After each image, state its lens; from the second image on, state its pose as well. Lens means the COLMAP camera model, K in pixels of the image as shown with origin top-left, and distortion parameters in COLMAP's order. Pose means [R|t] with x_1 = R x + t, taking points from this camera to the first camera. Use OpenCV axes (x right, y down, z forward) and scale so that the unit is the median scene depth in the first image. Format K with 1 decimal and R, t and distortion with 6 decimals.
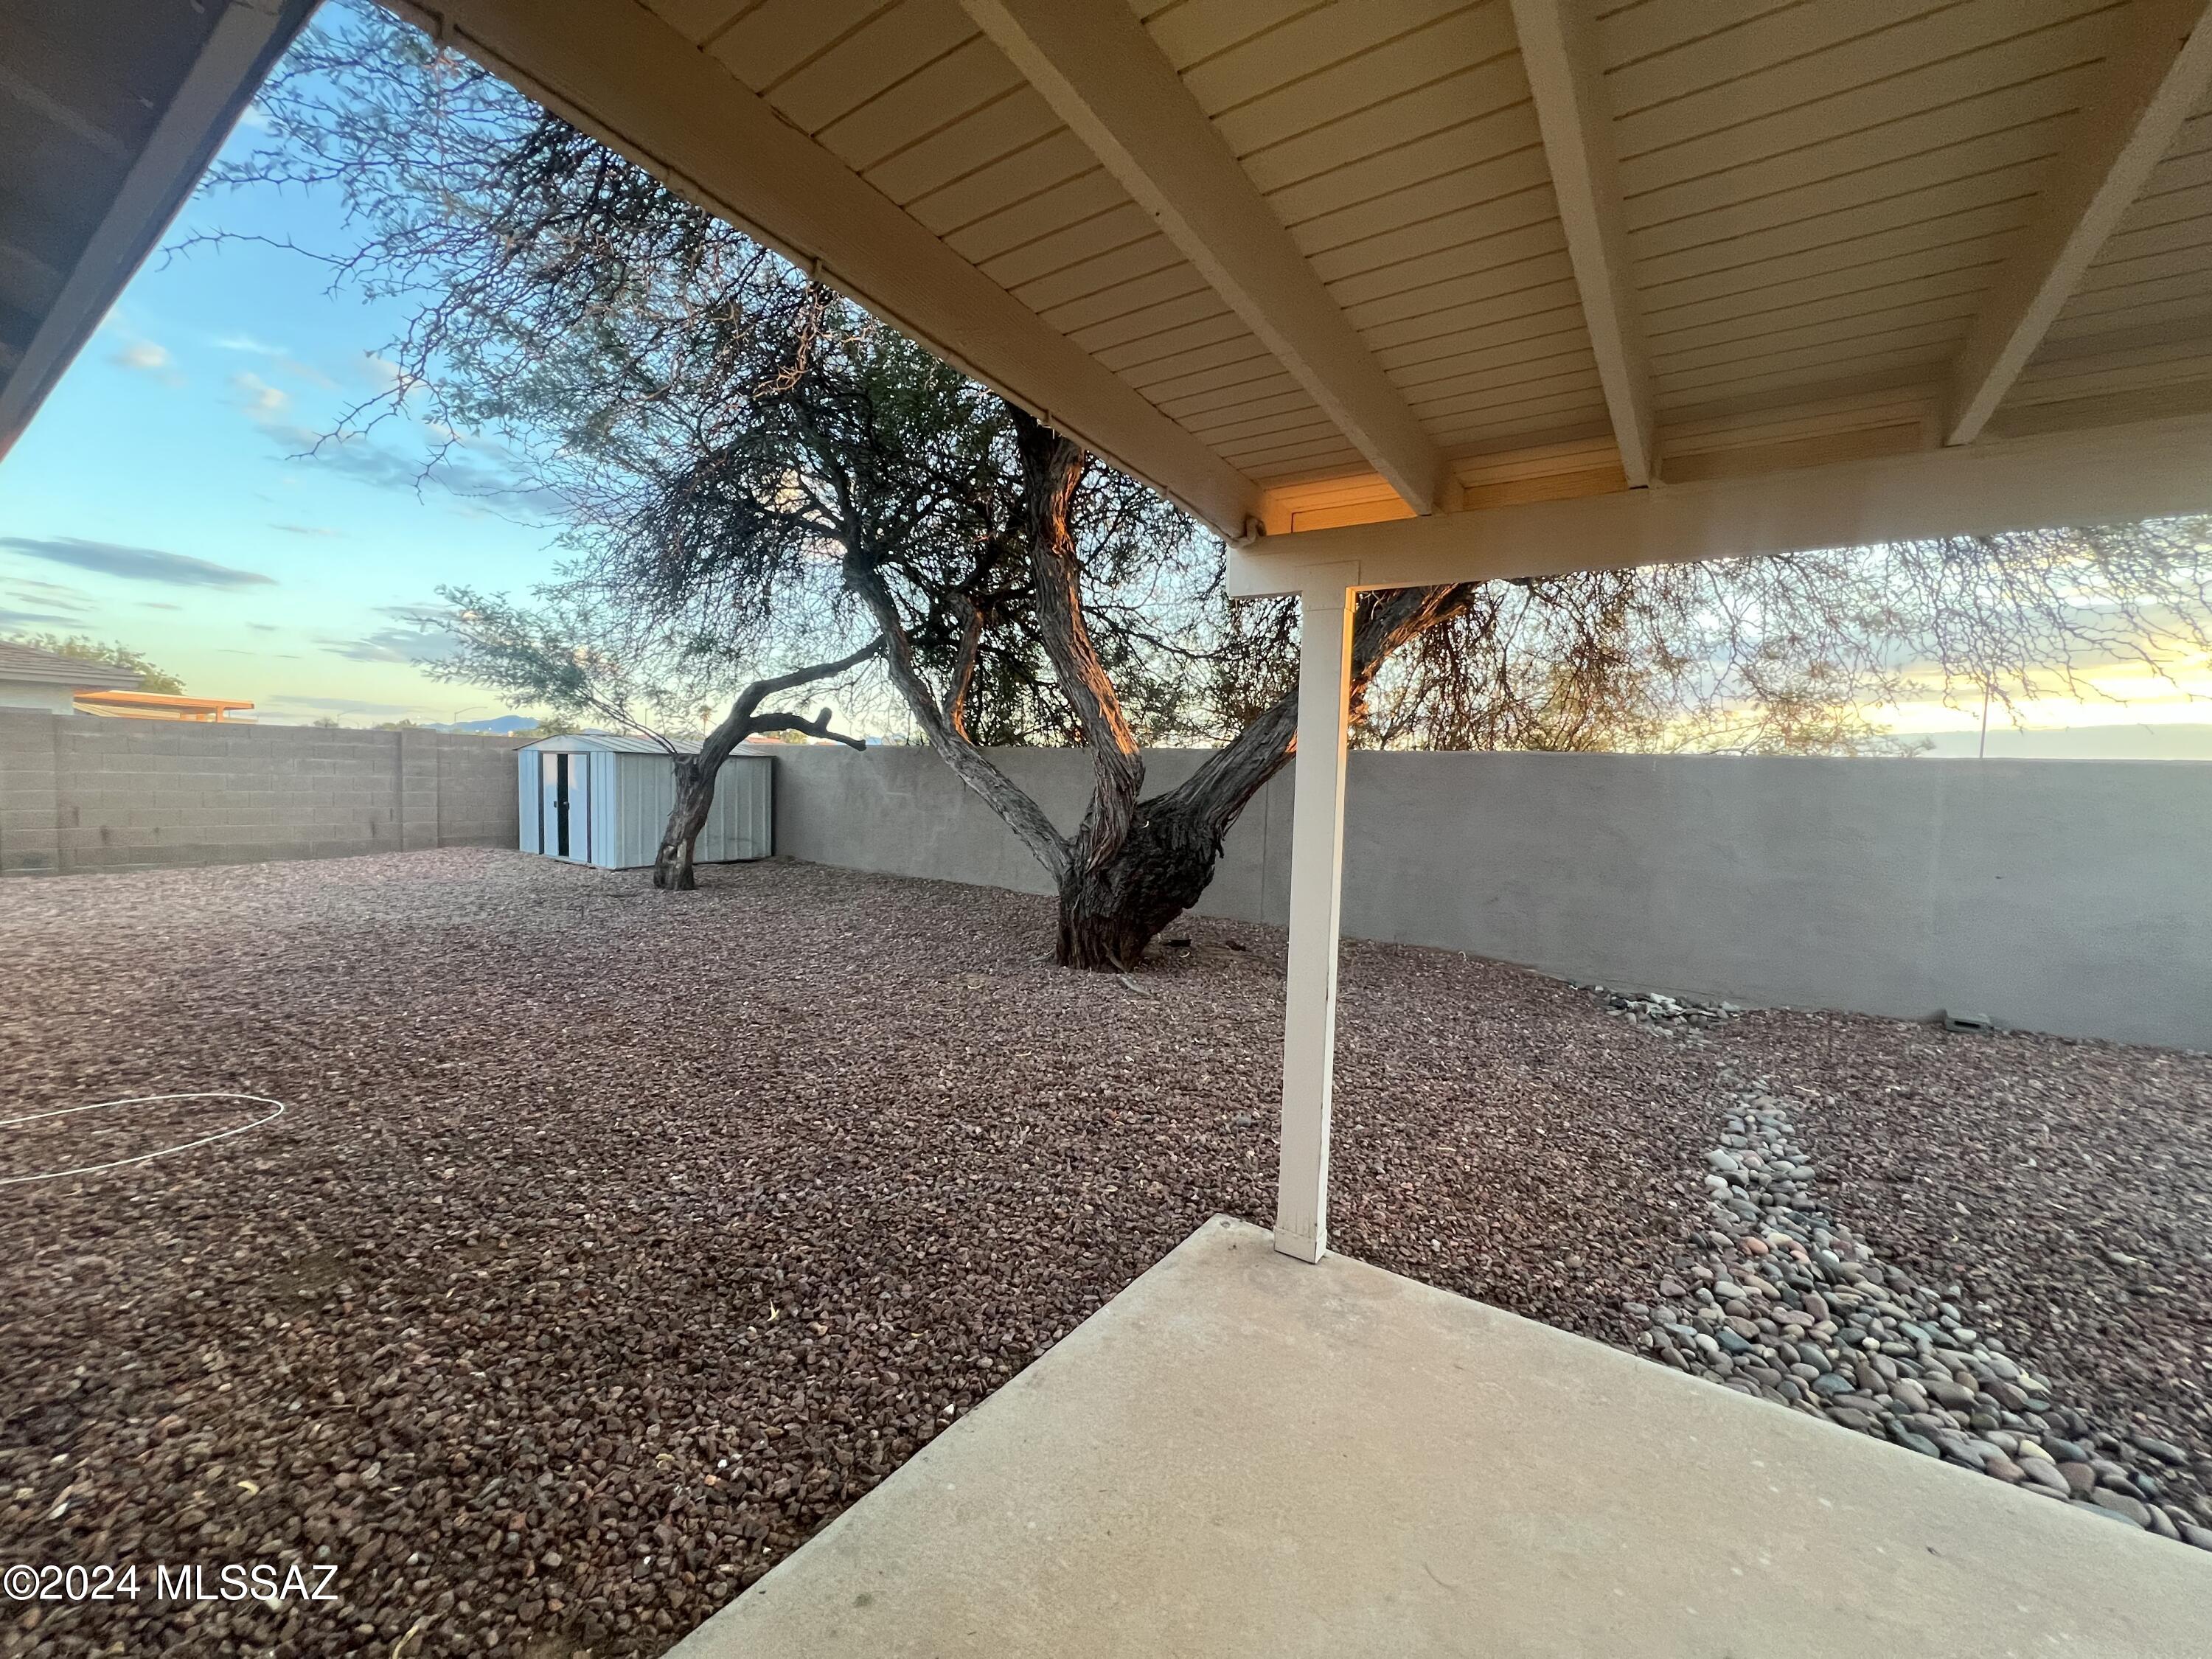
lens RADIAL K [[886.6, 0, 1102.8], [0, 886.6, 829.7], [0, 0, 1]] dist [0.000279, 0.000126]
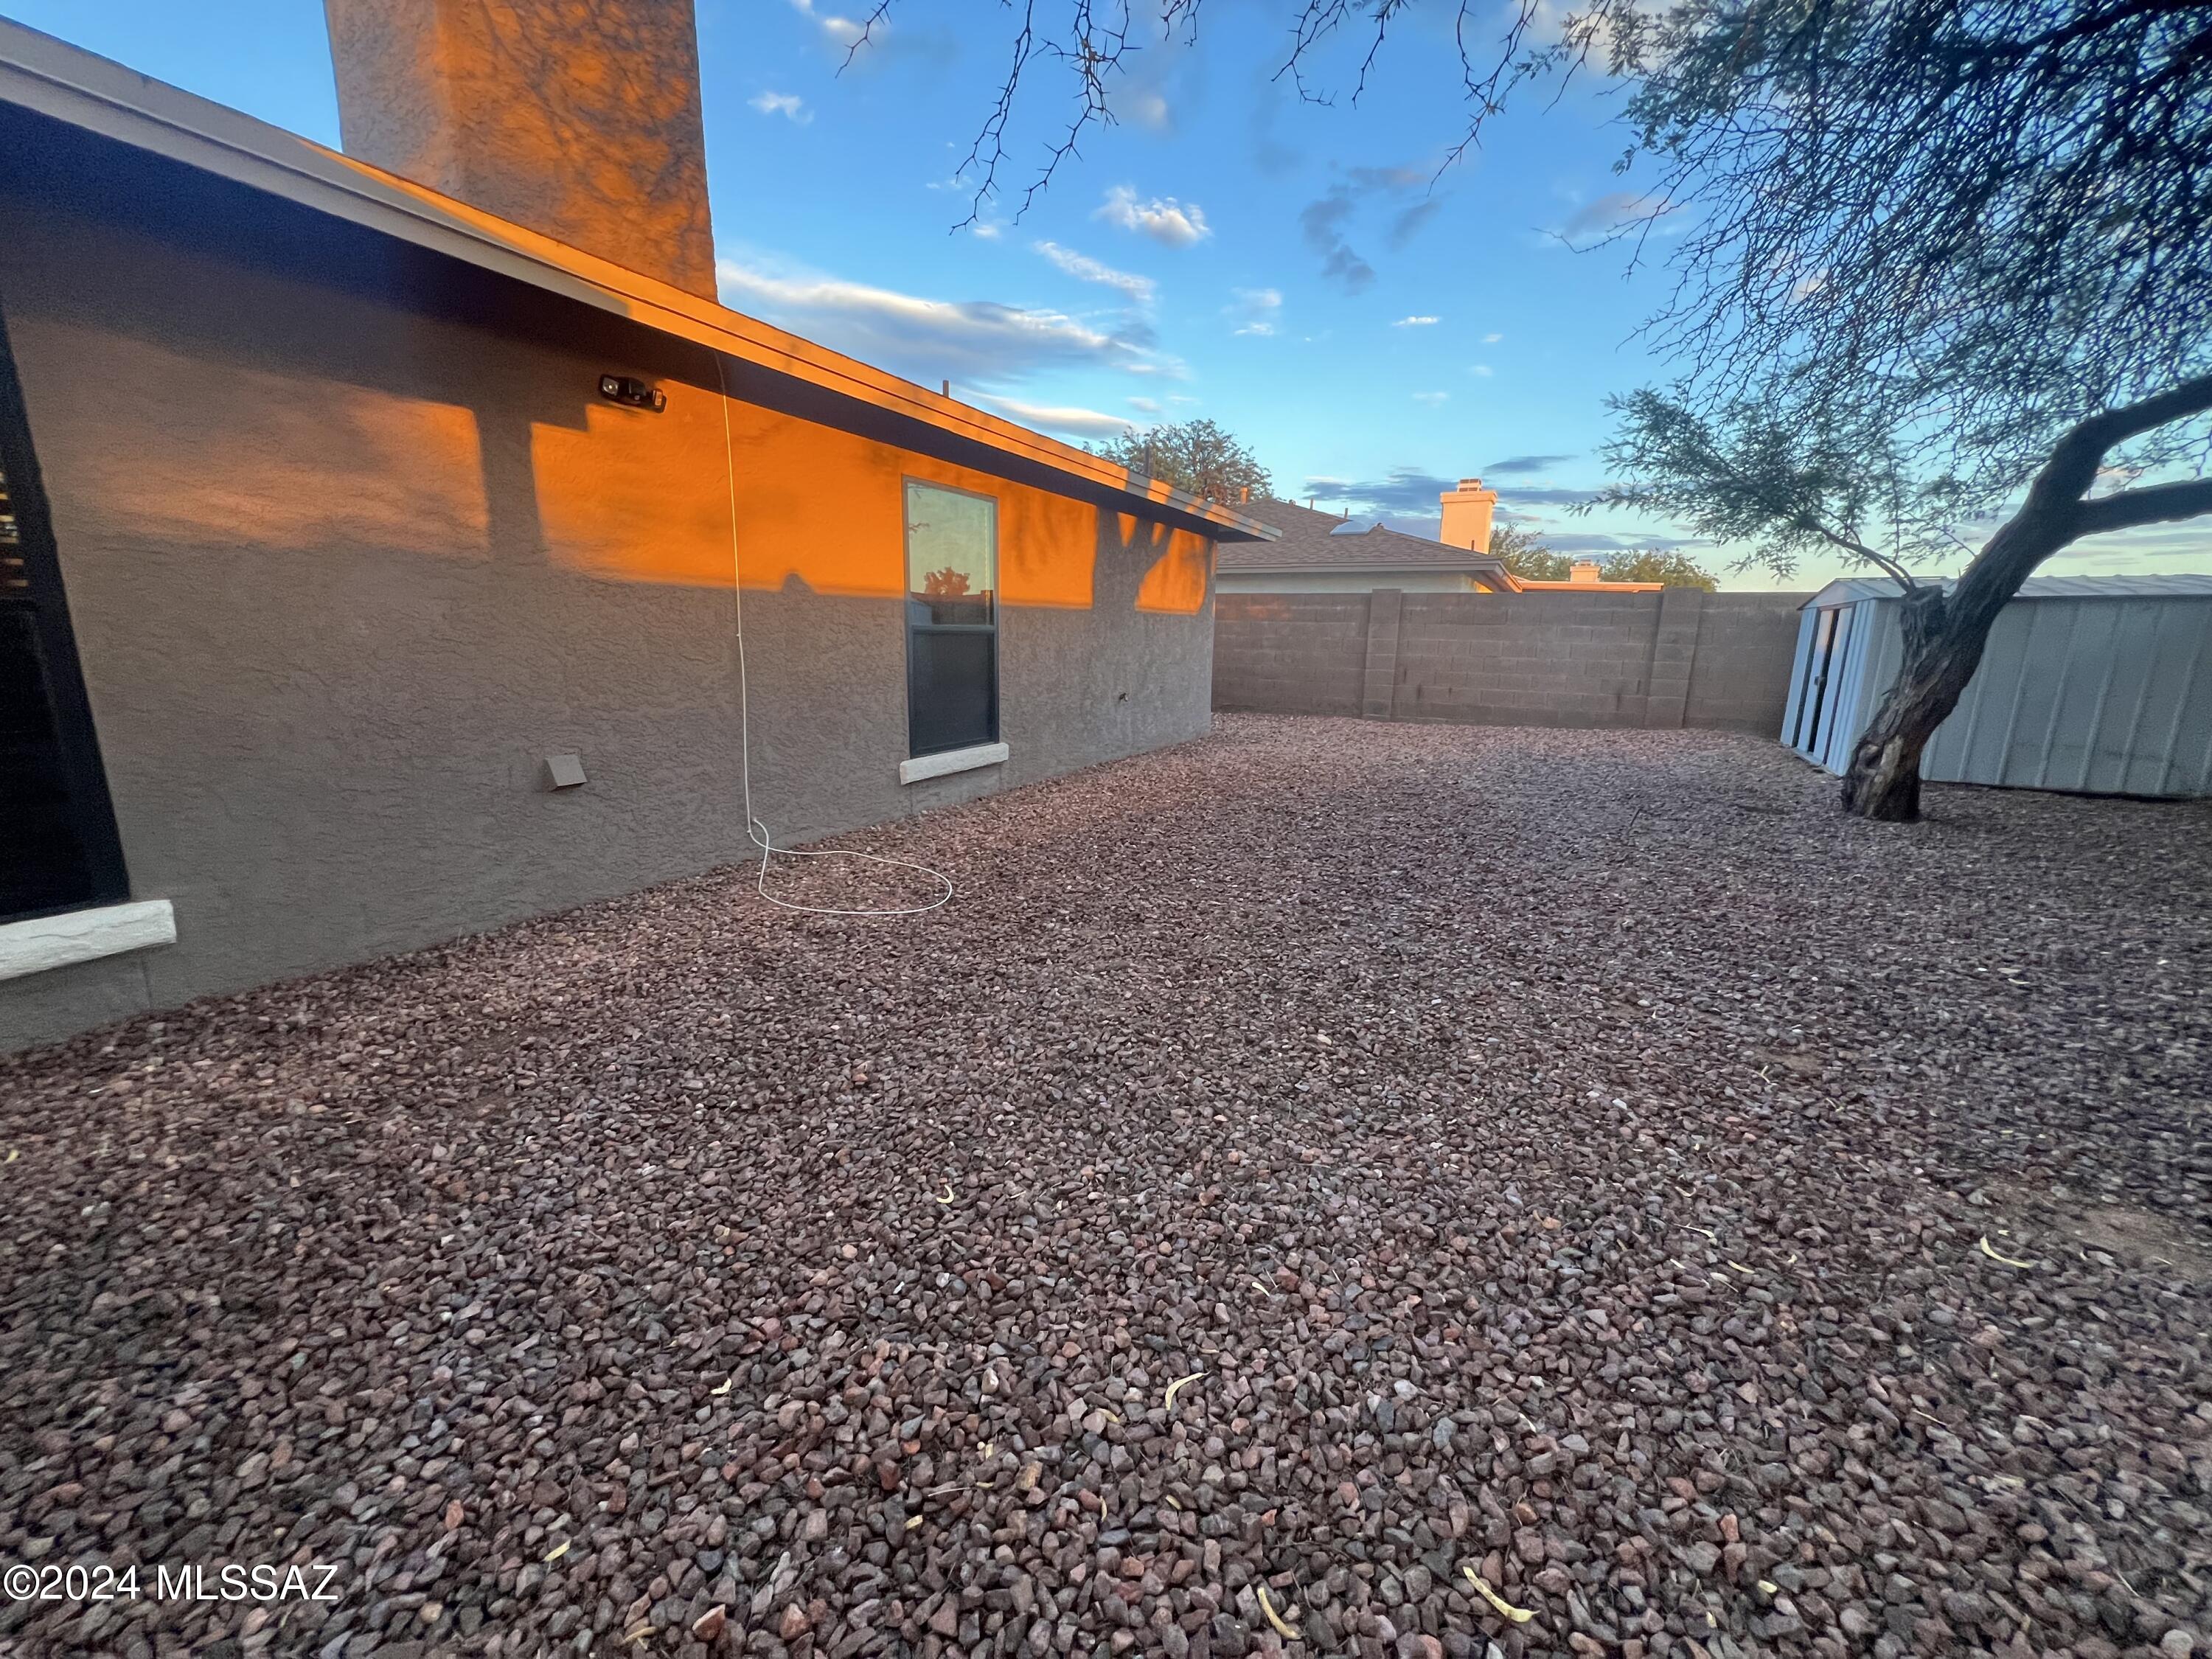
lens RADIAL K [[886.6, 0, 1102.1], [0, 886.6, 825.0], [0, 0, 1]] dist [0.000279, 0.000126]
pose [[0.137266, 0.183168, -0.973451, 0.043482], [-0.074149, 0.981897, 0.174302, 0.005153], [0.987755, 0.048254, 0.148363, 0.387973]]
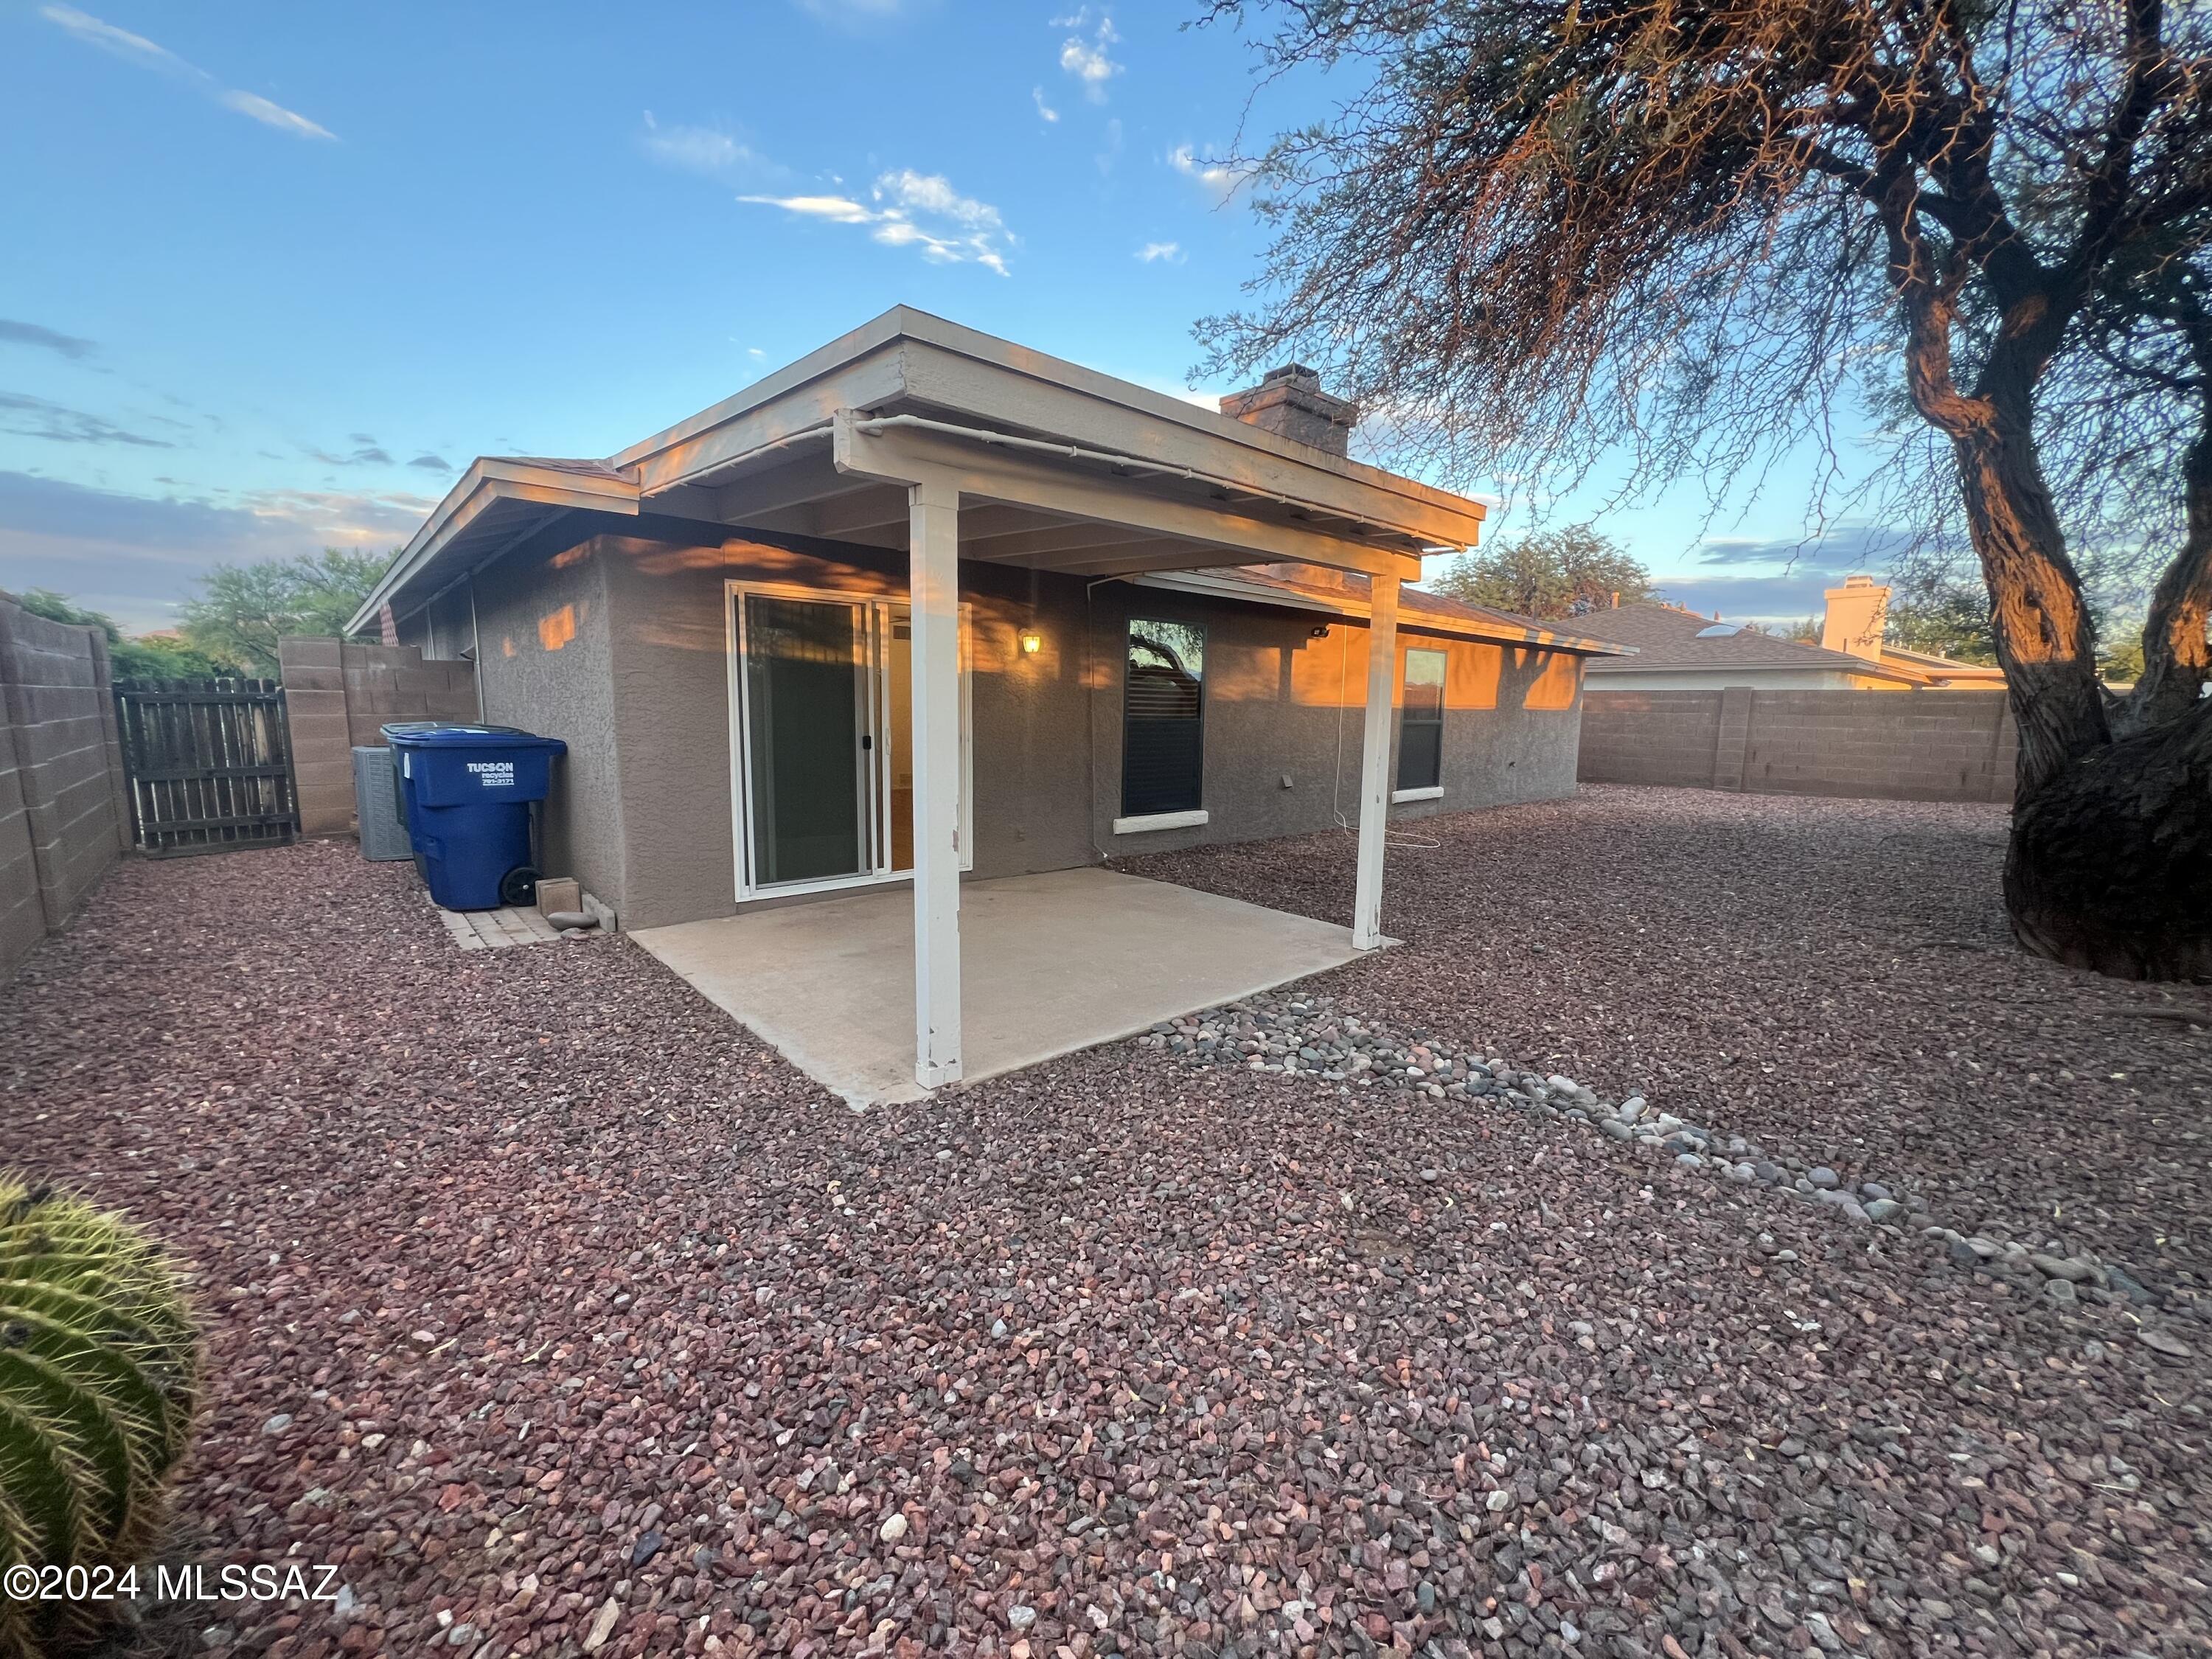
lens RADIAL K [[886.6, 0, 1100.6], [0, 886.6, 833.1], [0, 0, 1]] dist [0.000279, 0.000126]
pose [[-0.231441, 0.098147, -0.967885, 0.607070], [-0.077982, 0.989825, 0.119019, 0.022809], [0.969718, 0.103024, -0.221432, 0.239821]]
